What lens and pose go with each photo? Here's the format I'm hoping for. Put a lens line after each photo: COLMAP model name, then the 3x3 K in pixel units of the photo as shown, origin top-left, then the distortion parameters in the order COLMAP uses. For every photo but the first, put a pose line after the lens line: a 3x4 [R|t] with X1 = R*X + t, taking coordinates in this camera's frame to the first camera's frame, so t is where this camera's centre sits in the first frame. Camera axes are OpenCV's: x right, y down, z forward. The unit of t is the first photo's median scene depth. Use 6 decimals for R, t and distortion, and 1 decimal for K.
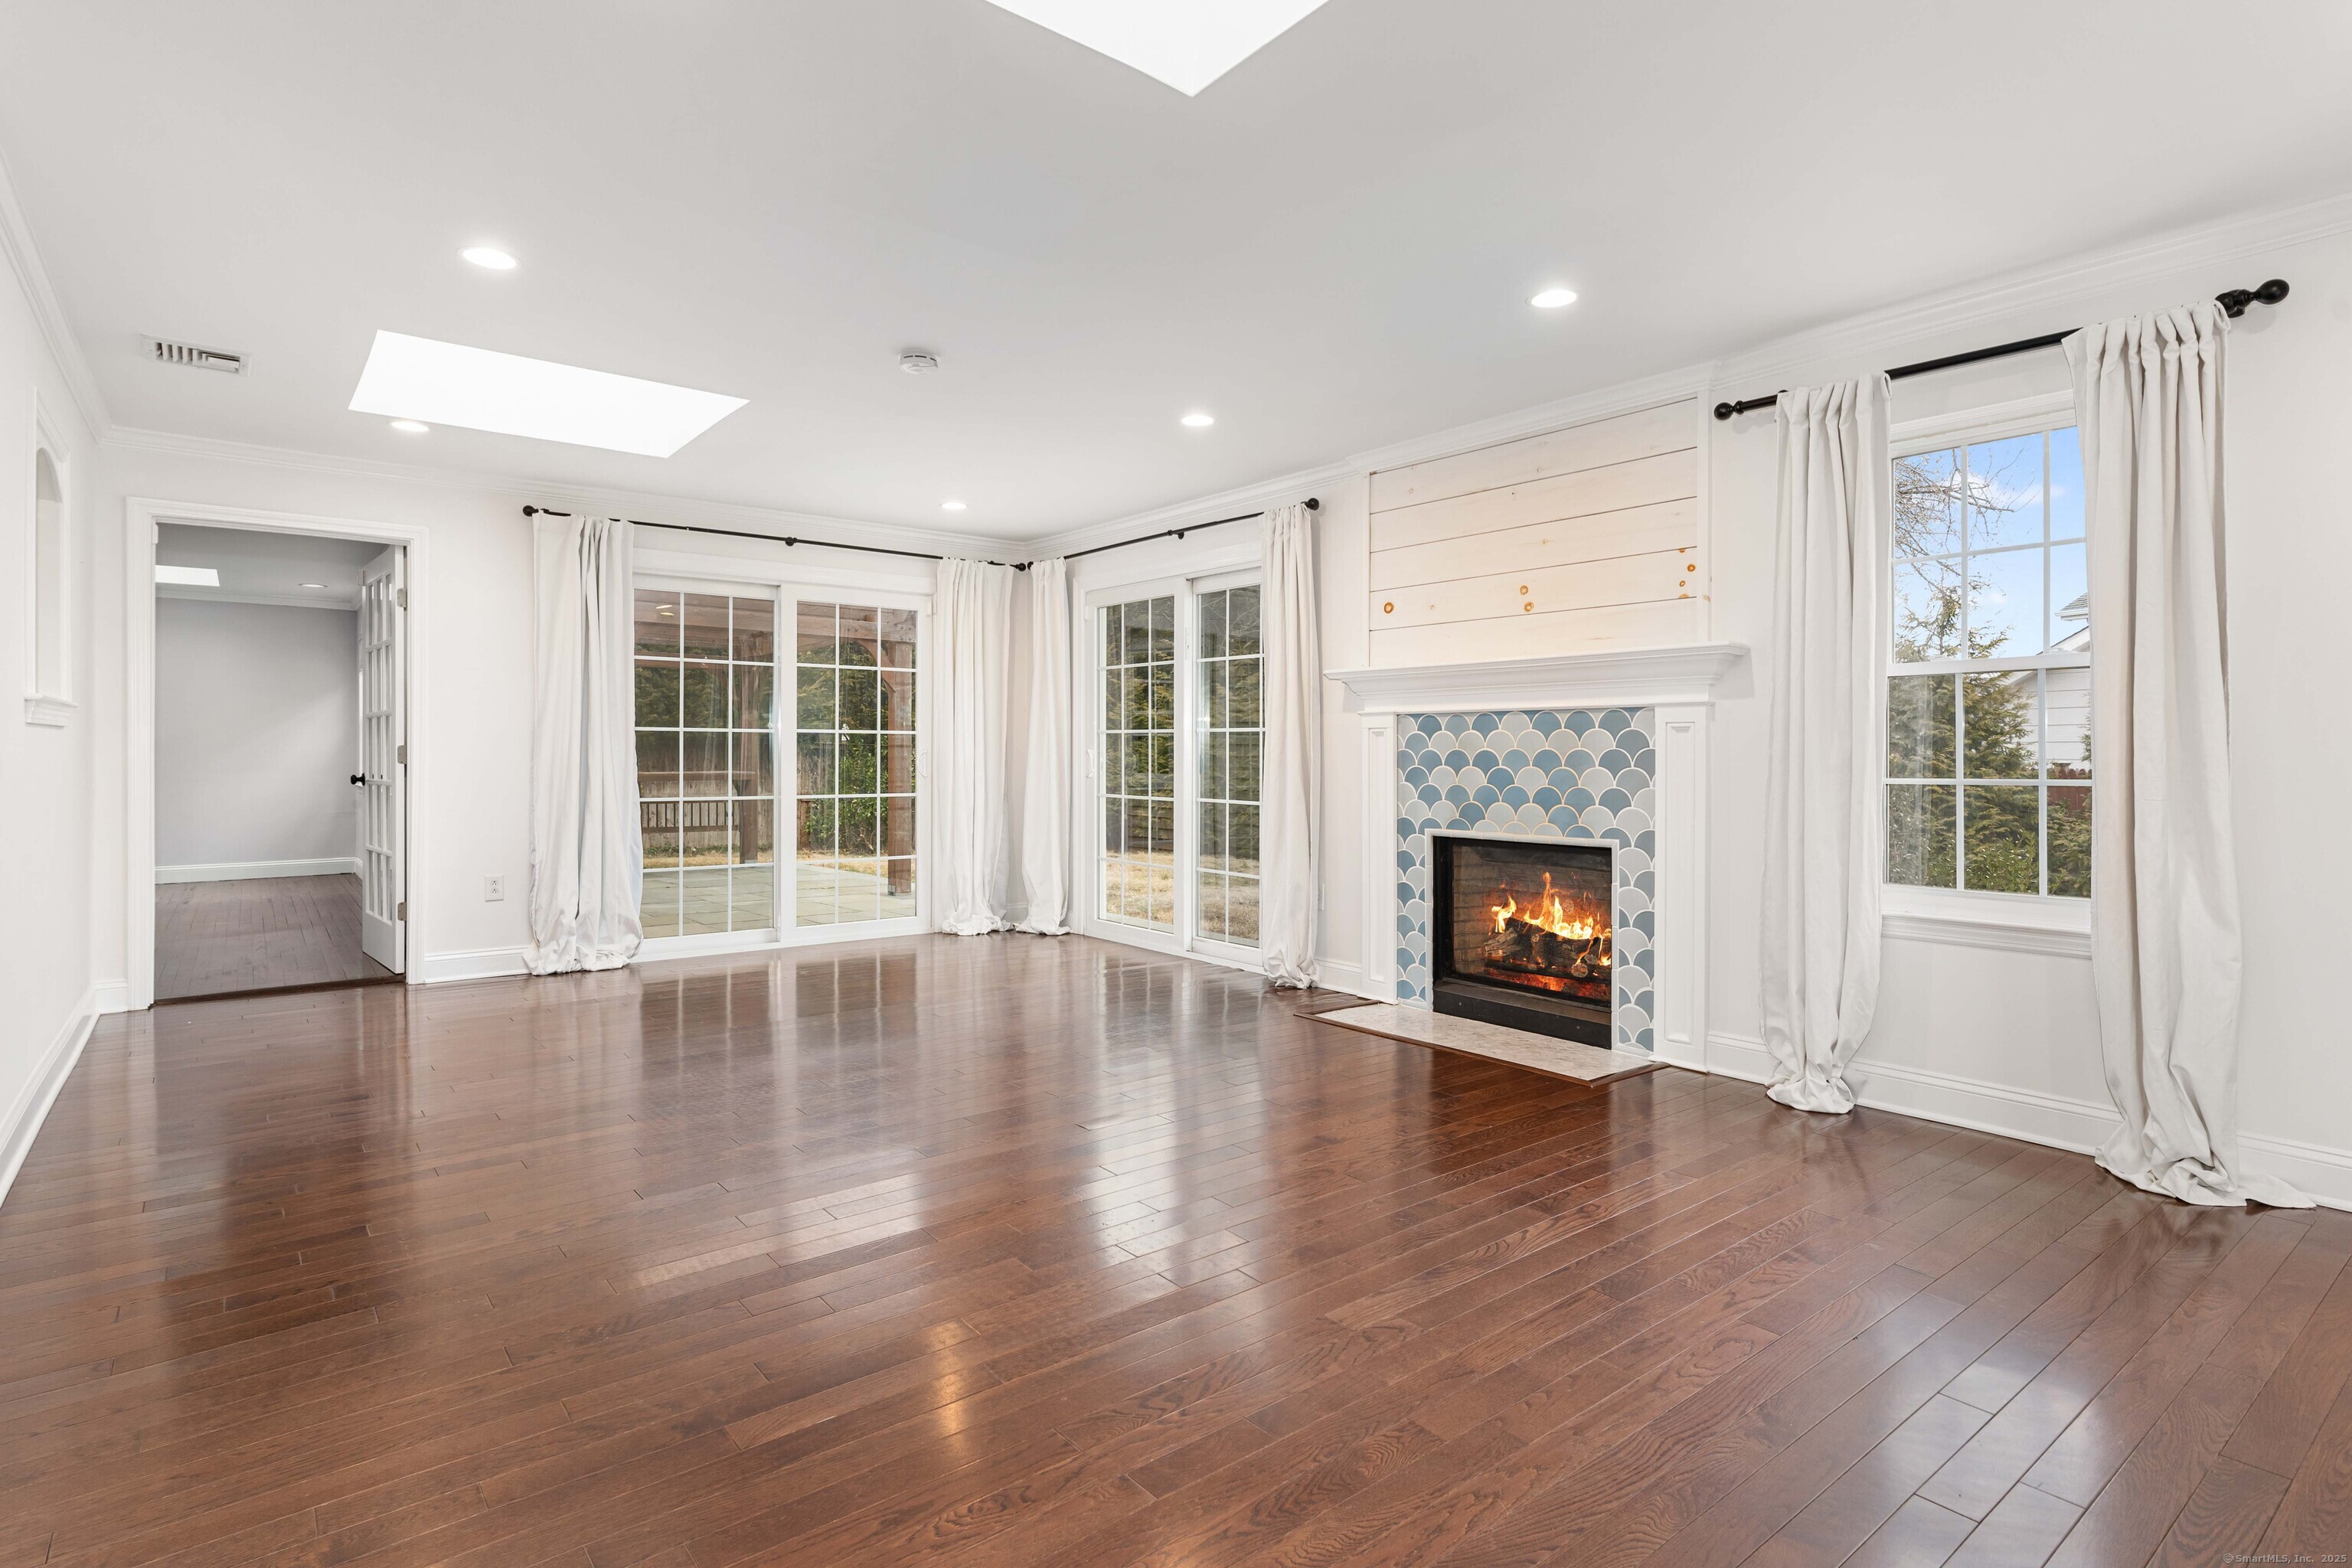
lens RADIAL K [[1168.8, 0, 1167.5], [0, 1168.8, 761.8], [0, 0, 1]] dist [0.018238, 0.000819]
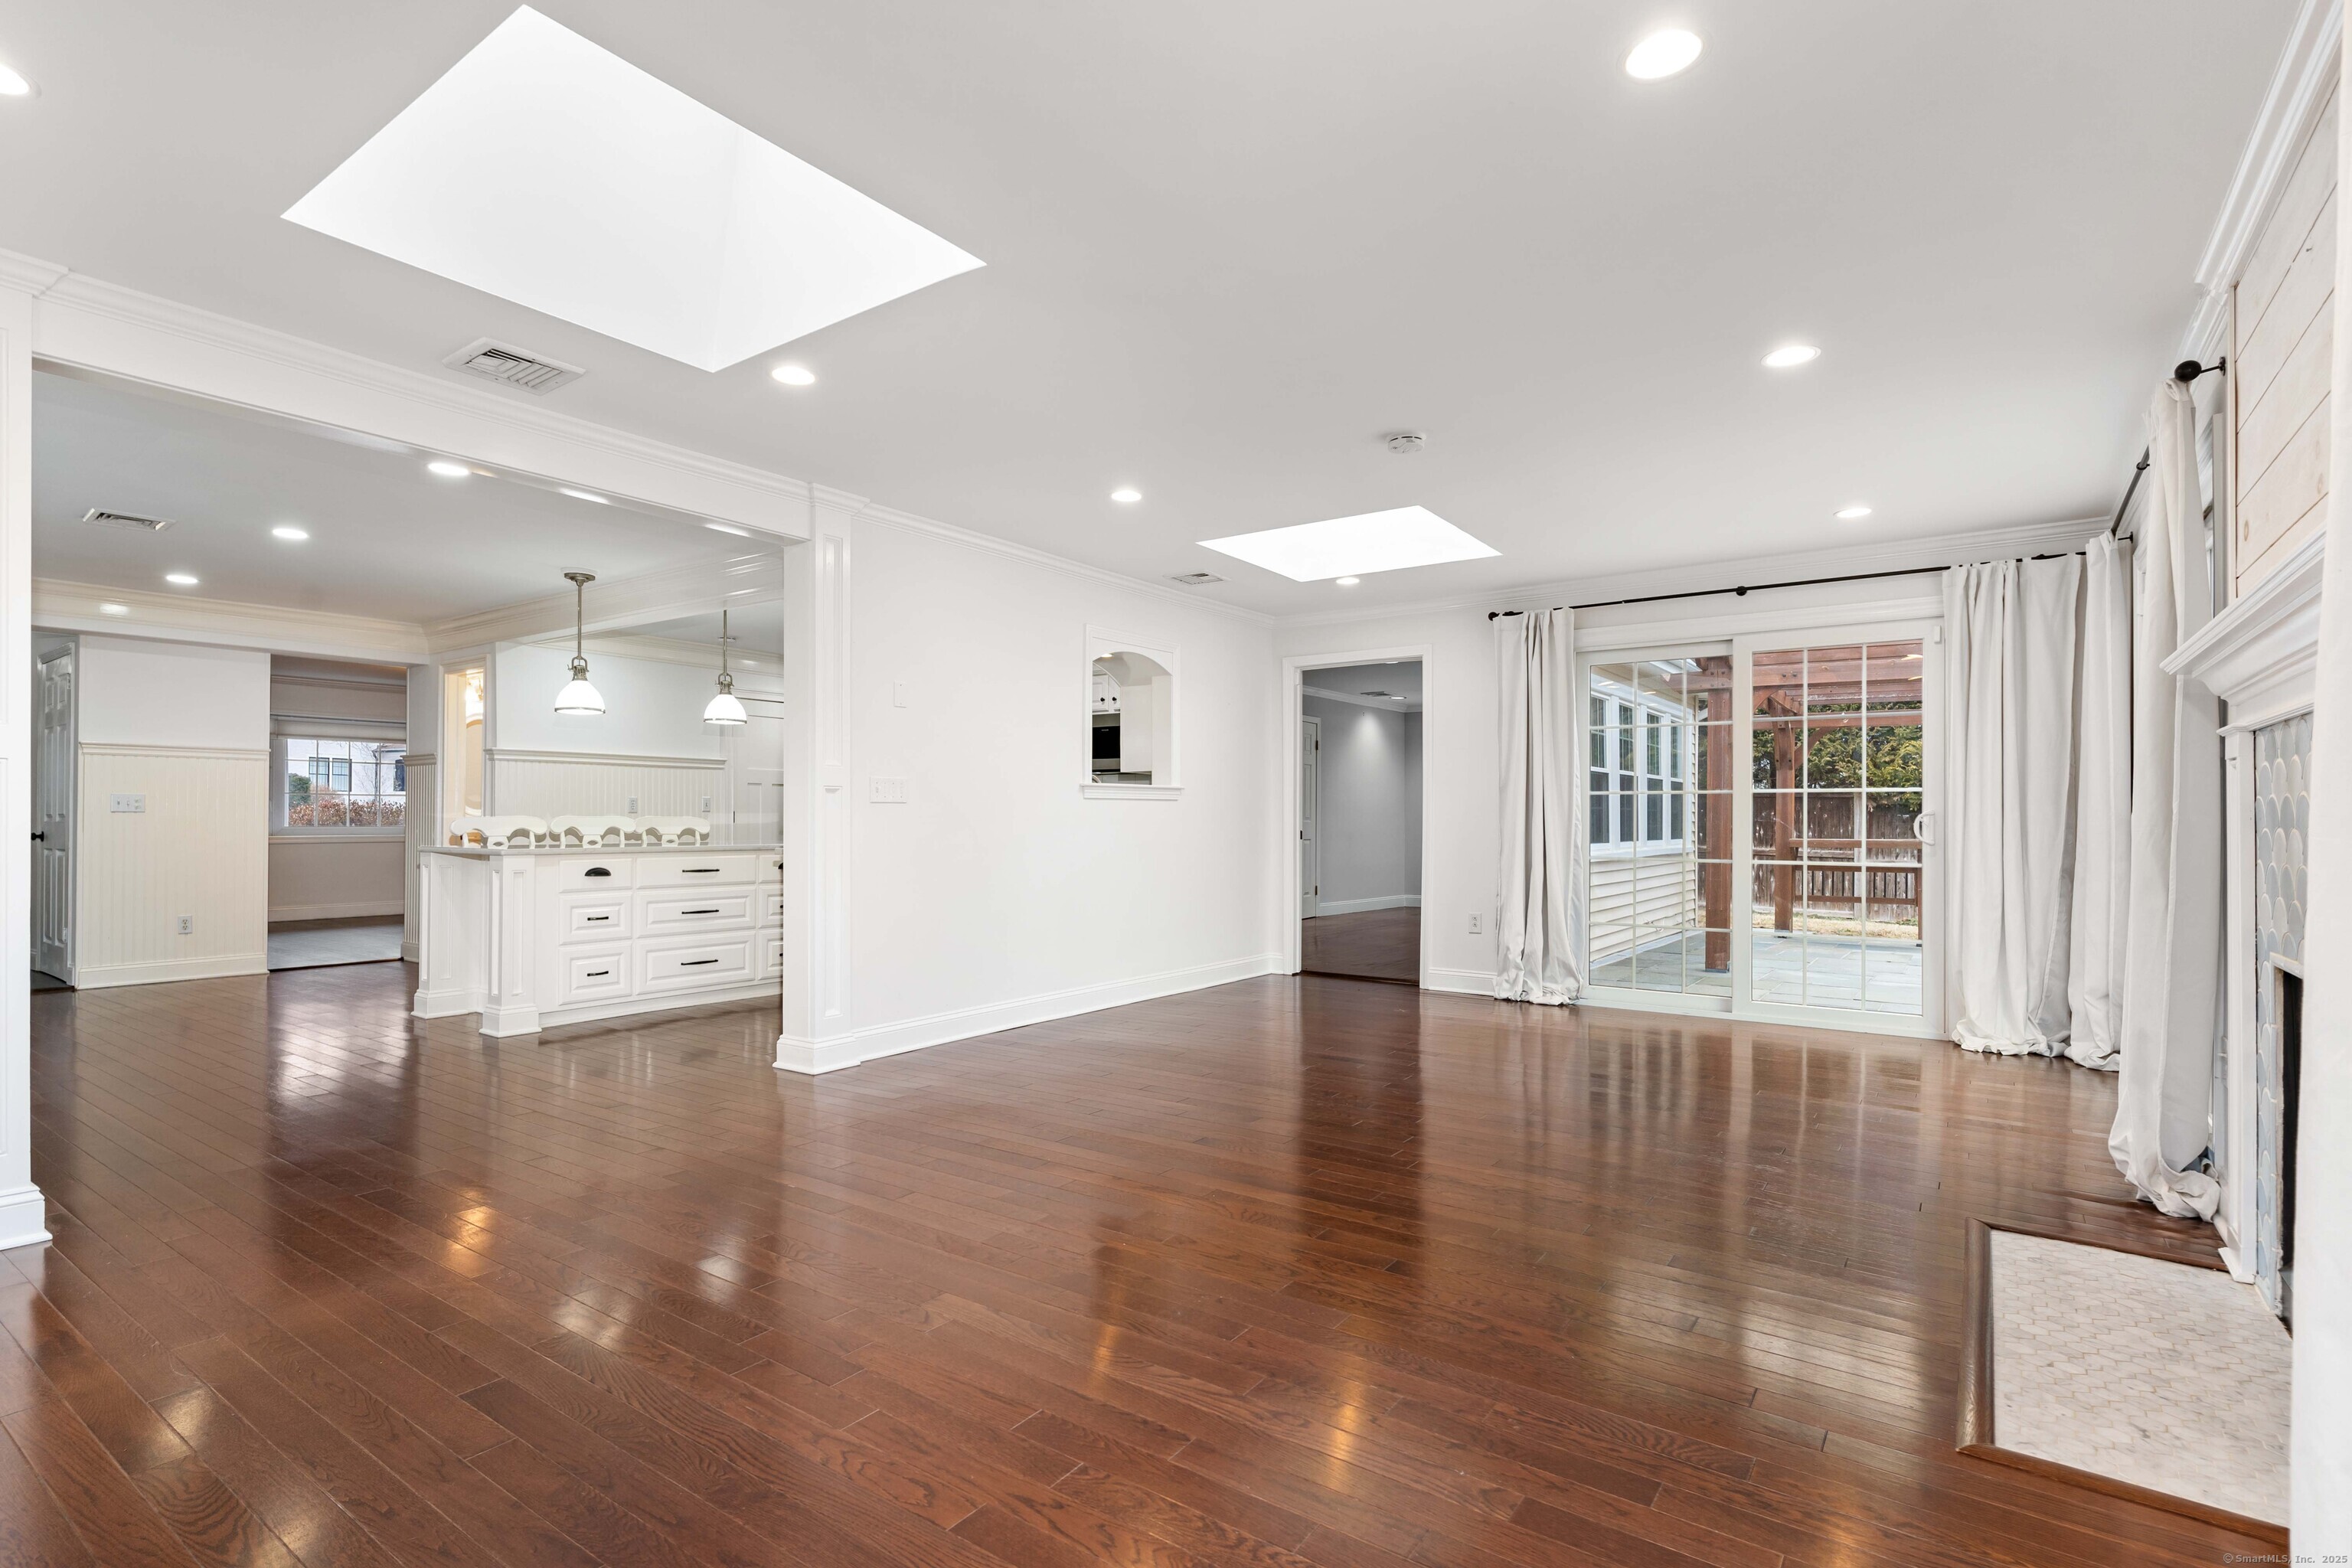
lens RADIAL K [[1135.1, 0, 1171.9], [0, 1135.1, 802.0], [0, 0, 1]] dist [0.002552, -0.000136]
pose [[0.285282, -0.015308, -0.958321, 0.469070], [-0.012167, 0.999734, -0.019591, 0.006721], [0.958366, 0.017249, 0.285020, 0.334408]]
